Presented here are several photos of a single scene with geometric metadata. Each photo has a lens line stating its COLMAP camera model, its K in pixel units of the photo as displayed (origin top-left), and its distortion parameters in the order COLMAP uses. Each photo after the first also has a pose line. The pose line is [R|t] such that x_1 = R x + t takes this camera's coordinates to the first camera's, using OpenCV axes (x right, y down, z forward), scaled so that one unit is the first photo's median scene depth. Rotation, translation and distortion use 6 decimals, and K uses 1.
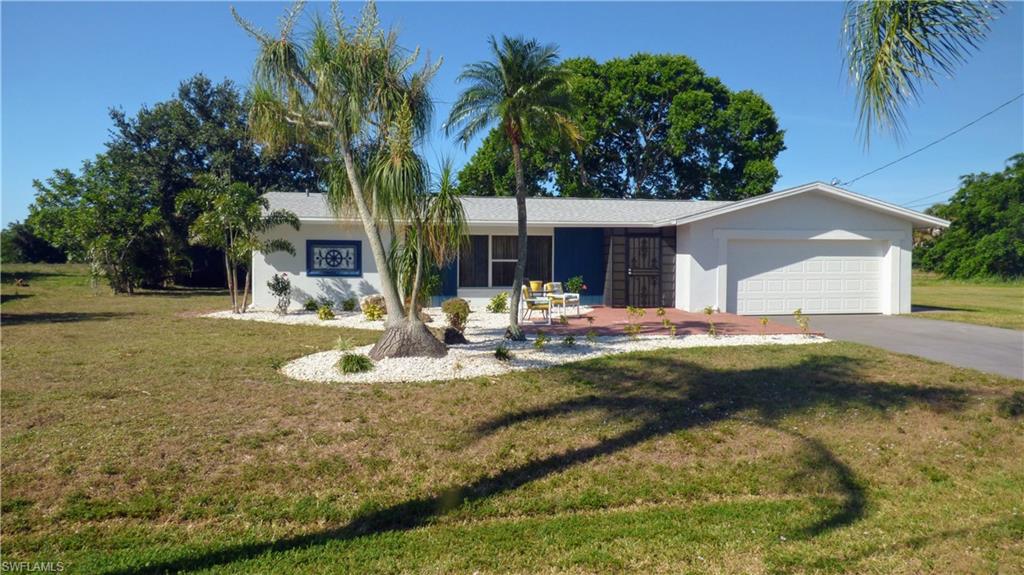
lens RADIAL K [[608.8, 0, 505.6], [0, 608.8, 287.1], [0, 0, 1]] dist [-0.010948, 0.003473]
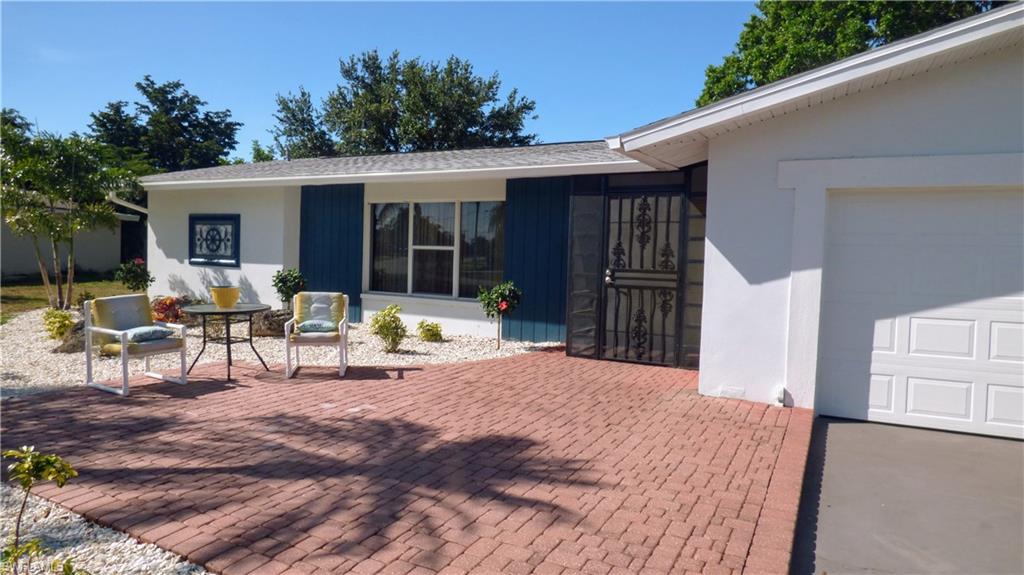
lens RADIAL K [[608.8, 0, 518.0], [0, 608.8, 289.7], [0, 0, 1]] dist [-0.010948, 0.003473]
pose [[0.830238, 0.052802, -0.554902, 0.391112], [-0.044637, 0.998604, 0.028237, -0.025373], [0.555619, 0.001325, 0.831436, 0.604904]]
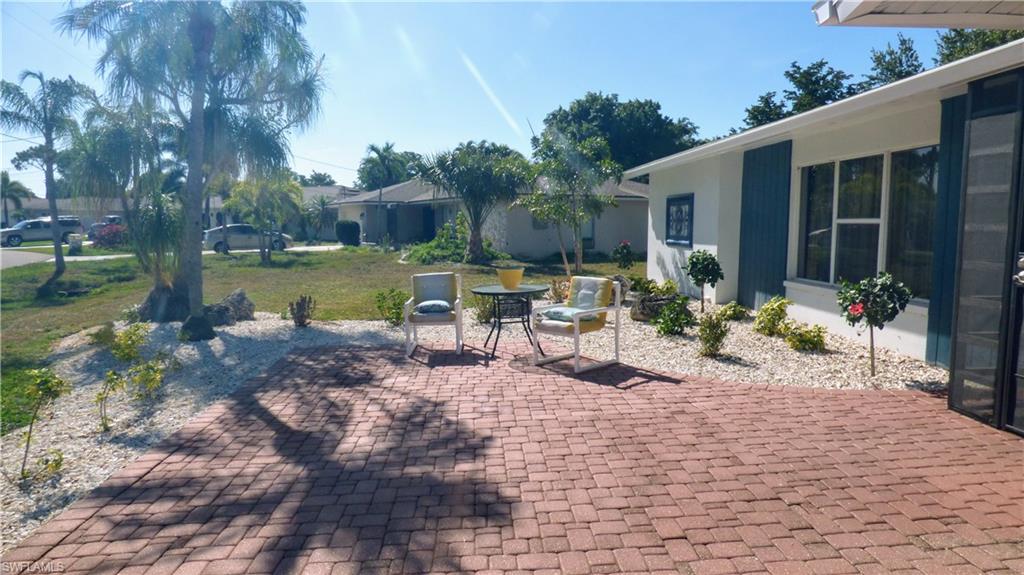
lens RADIAL K [[608.8, 0, 513.9], [0, 608.8, 272.9], [0, 0, 1]] dist [-0.010948, 0.003473]
pose [[-0.039542, 0.076807, -0.996262, 0.424114], [-0.029738, 0.996509, 0.078007, -0.035536], [0.998775, 0.032711, -0.037120, 0.824072]]
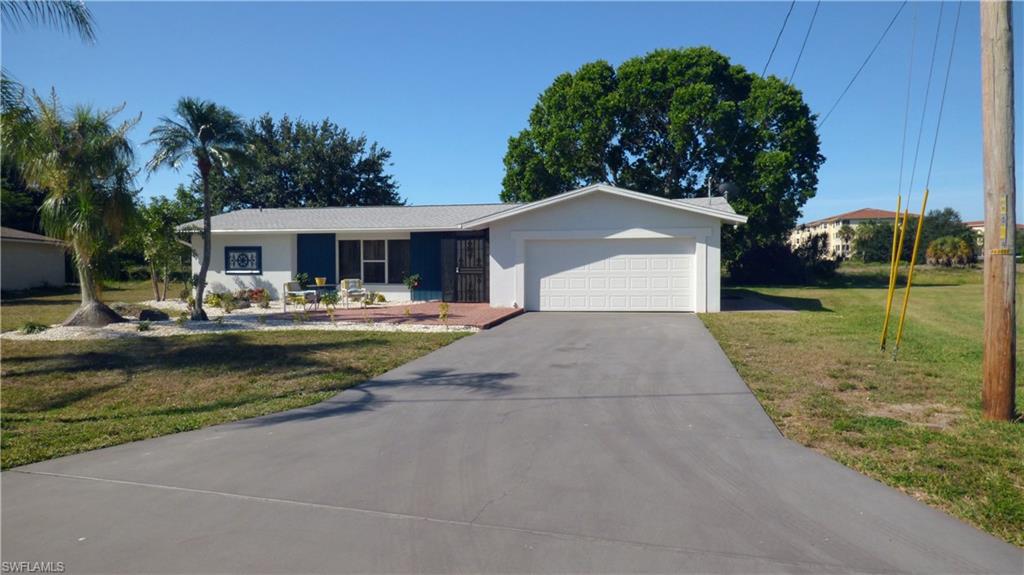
lens RADIAL K [[608.8, 0, 508.1], [0, 608.8, 281.2], [0, 0, 1]] dist [-0.010948, 0.003473]
pose [[0.944164, 0.003516, -0.329458, 0.662510], [-0.005790, 0.999966, -0.005922, 0.001185], [0.329426, 0.007498, 0.944152, -0.030774]]
